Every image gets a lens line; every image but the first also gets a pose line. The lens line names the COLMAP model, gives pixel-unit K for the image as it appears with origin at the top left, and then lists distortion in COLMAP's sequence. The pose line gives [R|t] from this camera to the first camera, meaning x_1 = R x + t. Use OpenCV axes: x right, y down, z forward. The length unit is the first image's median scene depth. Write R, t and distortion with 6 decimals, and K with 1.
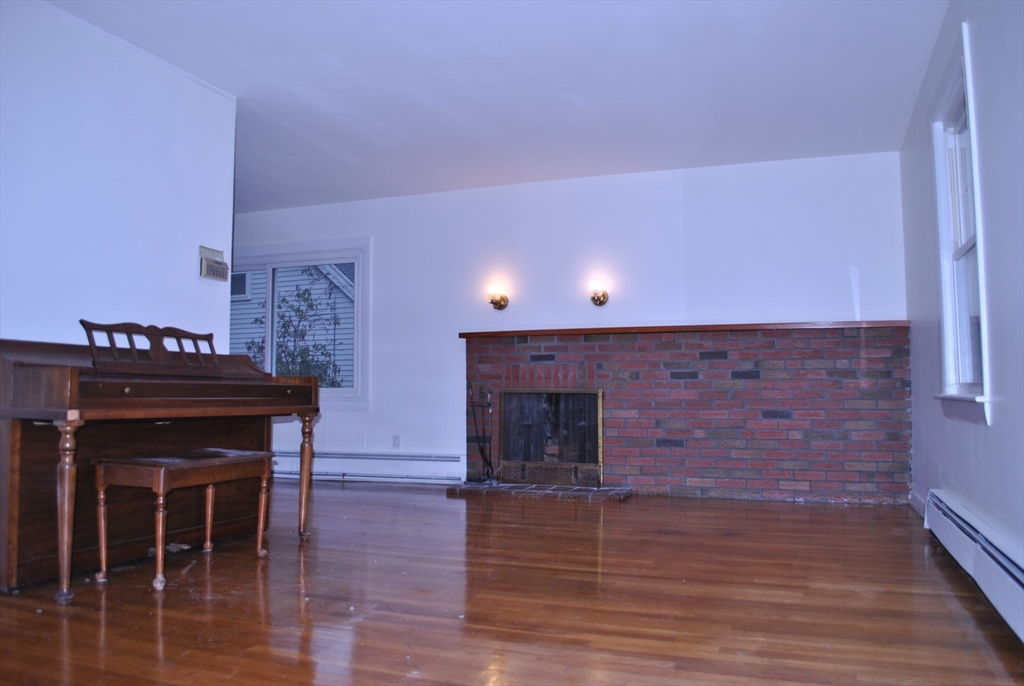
lens RADIAL K [[813.0, 0, 519.2], [0, 813.0, 342.8], [0, 0, 1]] dist [-0.056826, -0.012500]
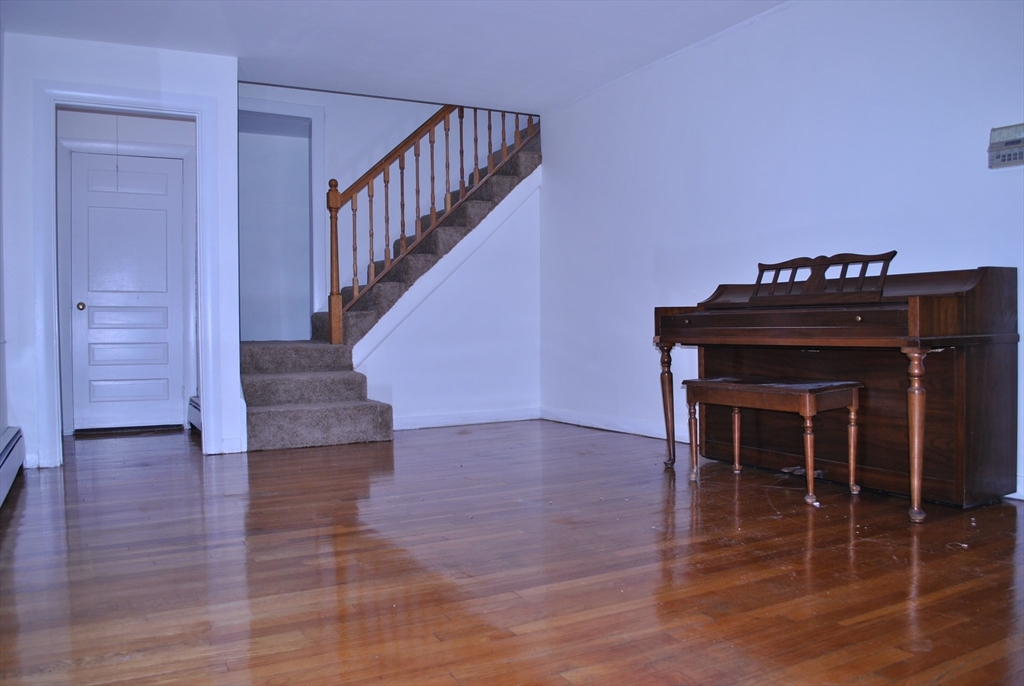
lens RADIAL K [[813.0, 0, 514.3], [0, 813.0, 345.6], [0, 0, 1]] dist [-0.056826, -0.012500]
pose [[-0.655853, 0.032398, -0.754193, 0.302974], [0.066254, 0.997694, -0.014757, 0.042520], [0.751976, -0.059647, -0.656487, 0.710880]]
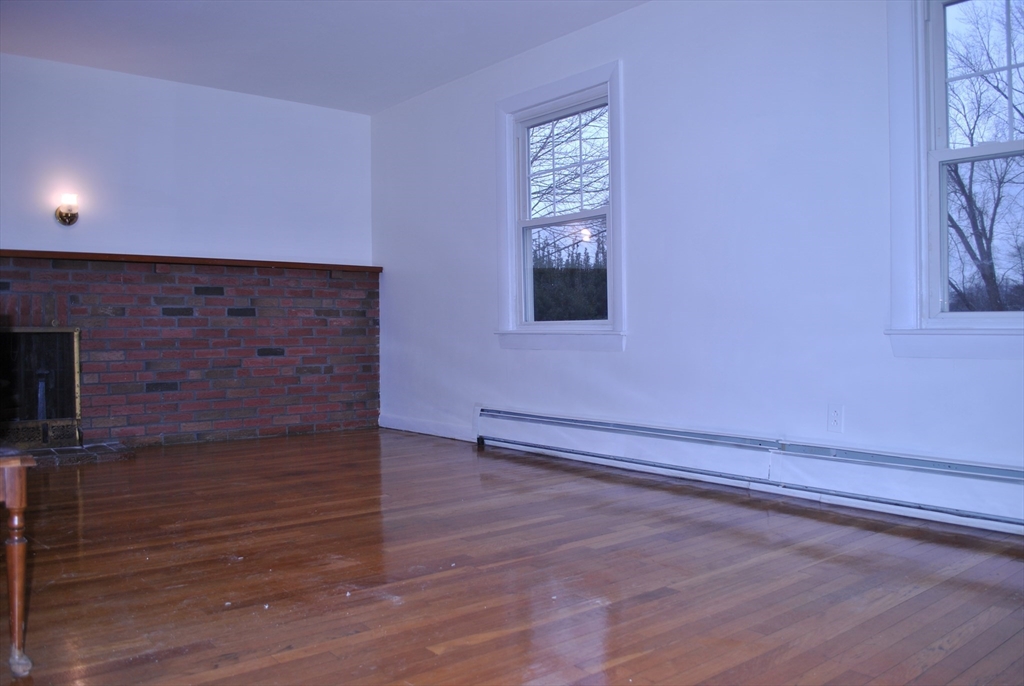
lens RADIAL K [[813.0, 0, 515.8], [0, 813.0, 336.1], [0, 0, 1]] dist [-0.056826, -0.012500]
pose [[0.526510, -0.011246, 0.850095, -0.371162], [-0.045896, 0.998078, 0.041630, 0.012620], [-0.848929, -0.060934, 0.524982, 0.206815]]
